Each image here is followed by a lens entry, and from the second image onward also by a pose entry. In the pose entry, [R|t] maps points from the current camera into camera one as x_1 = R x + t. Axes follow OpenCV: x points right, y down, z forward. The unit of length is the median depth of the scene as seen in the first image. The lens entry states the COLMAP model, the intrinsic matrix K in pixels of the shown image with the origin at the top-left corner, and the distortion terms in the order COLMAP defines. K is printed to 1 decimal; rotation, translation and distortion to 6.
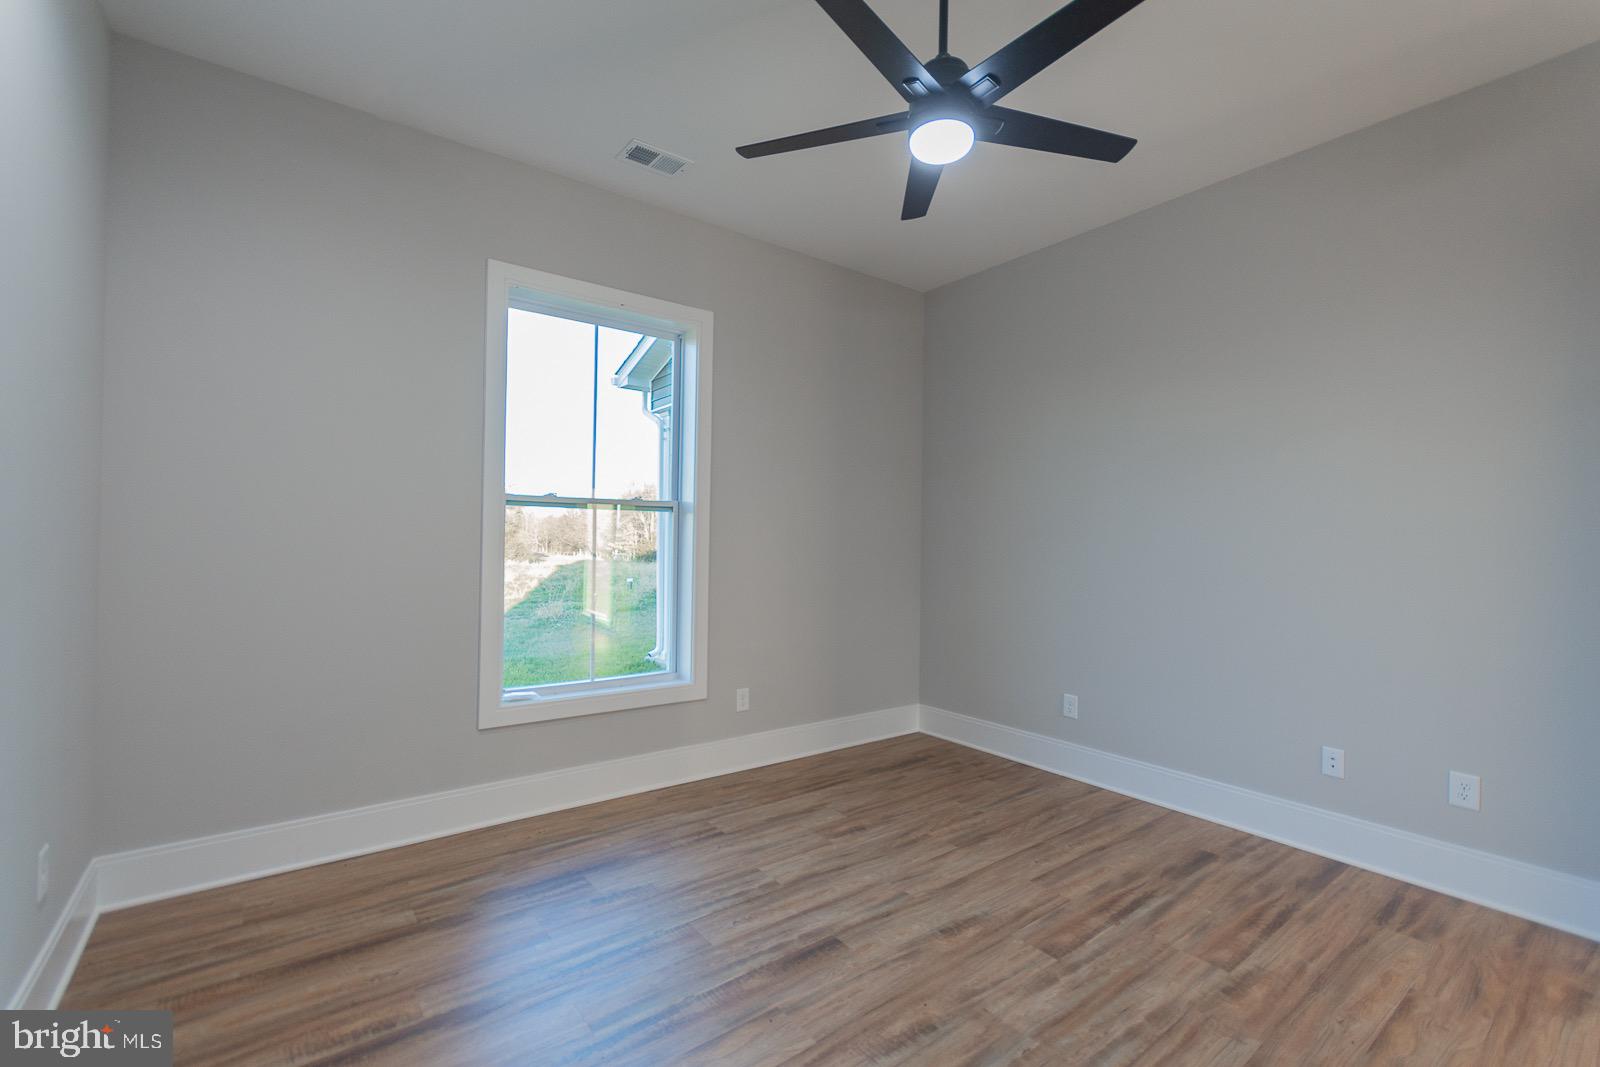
lens RADIAL K [[697.3, 0, 800.1], [0, 697.3, 536.2], [0, 0, 1]] dist [0.008277, -0.003749]
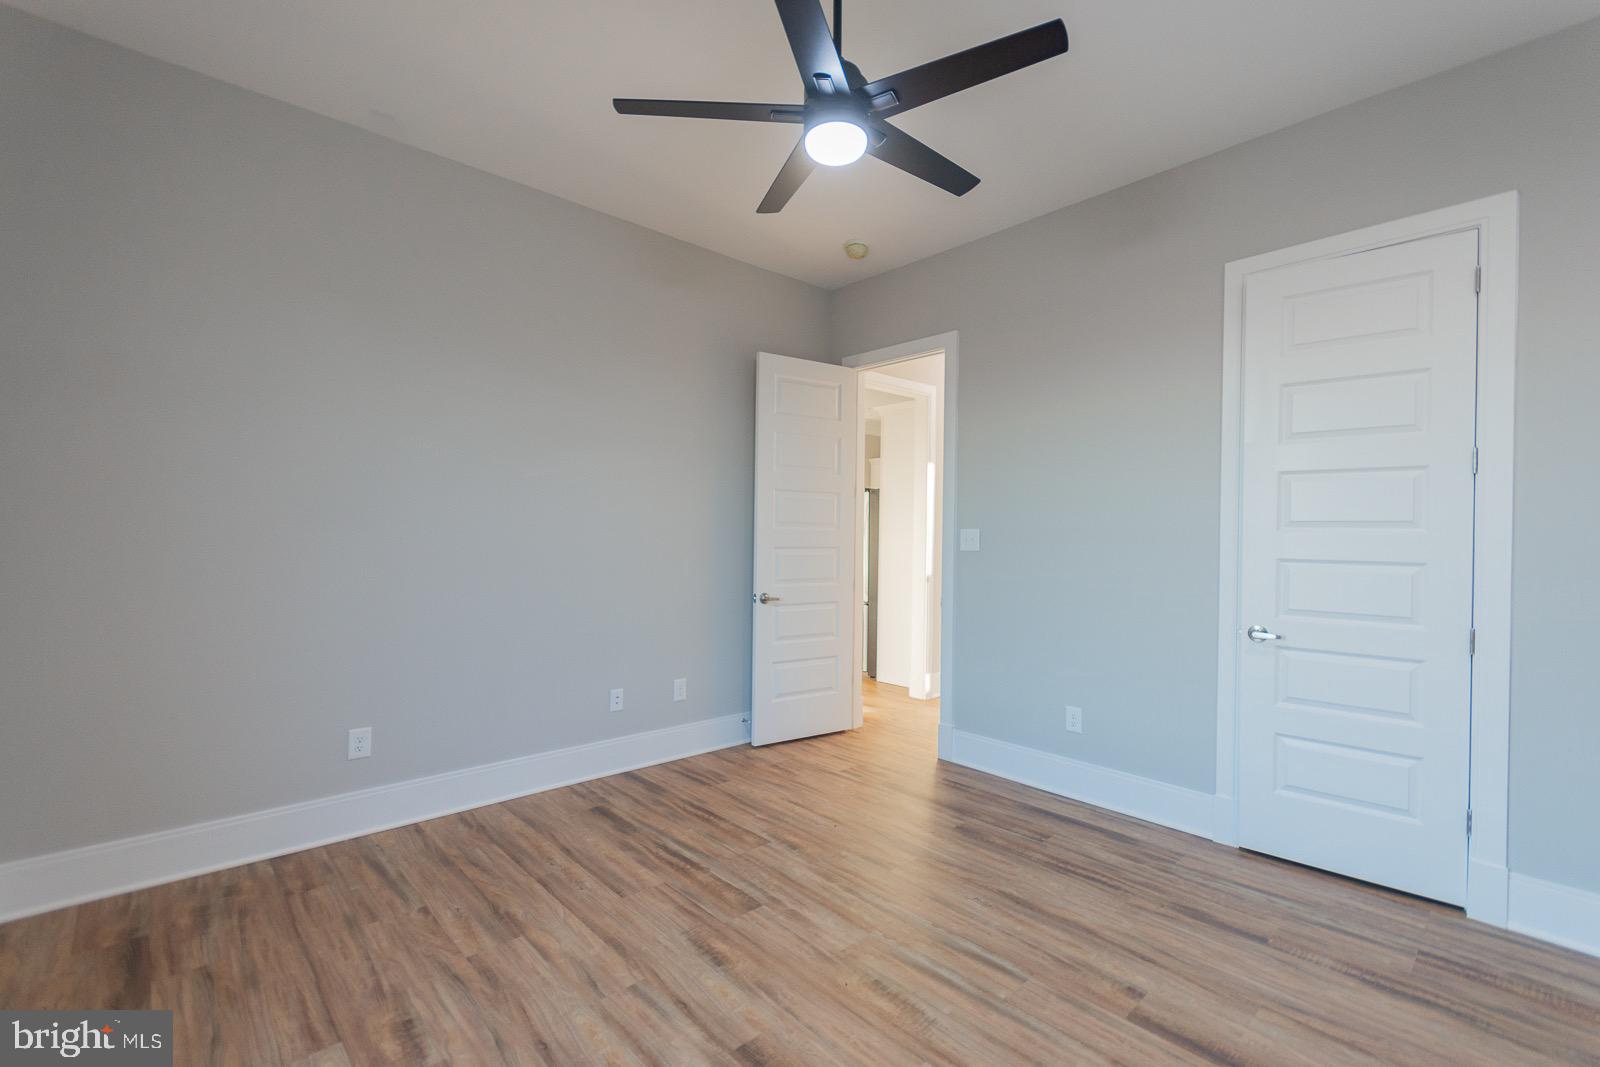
lens RADIAL K [[697.3, 0, 800.1], [0, 697.3, 536.2], [0, 0, 1]] dist [0.008277, -0.003749]
pose [[-0.094305, -0.013381, 0.995453, -0.671945], [-0.017753, 0.999773, 0.011757, -0.003746], [-0.995385, -0.016563, -0.094521, 0.944925]]
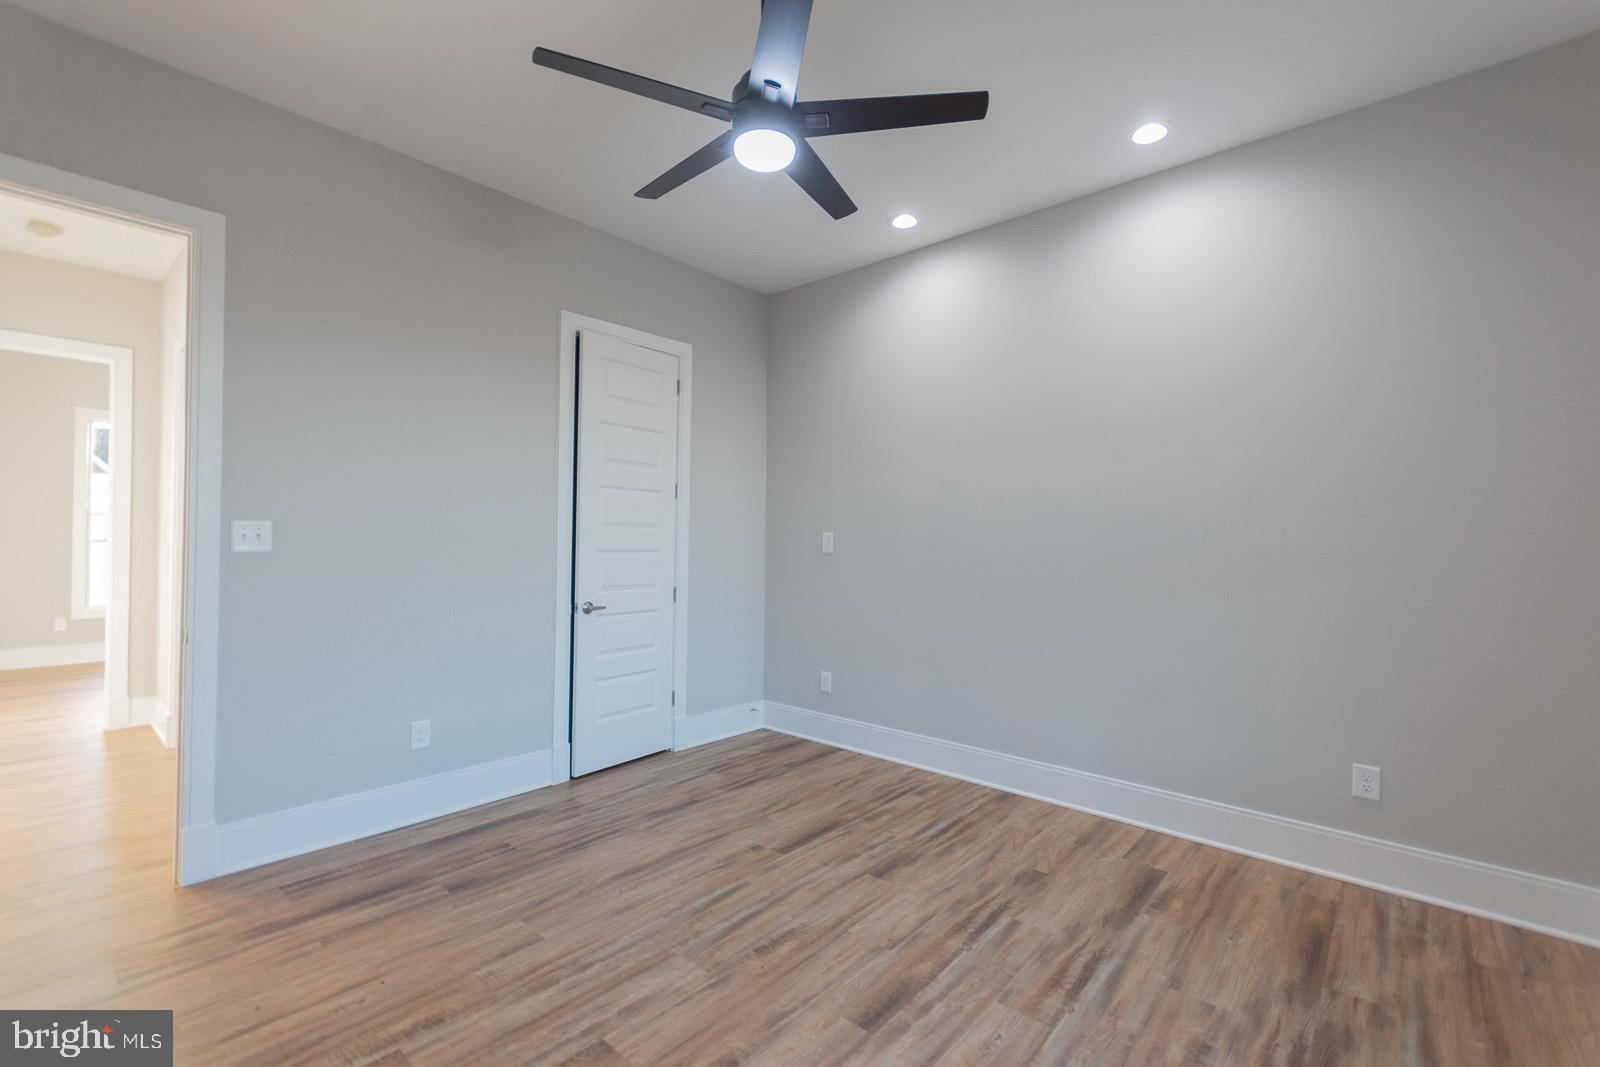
lens RADIAL K [[699.8, 0, 800.0], [0, 699.8, 533.5], [0, 0, 1]] dist [0.010702, -0.000603]
pose [[-0.980097, -0.024590, -0.196989, 0.283525], [-0.022355, 0.999658, -0.013562, 0.008094], [0.197255, -0.008888, -0.980312, 1.675205]]
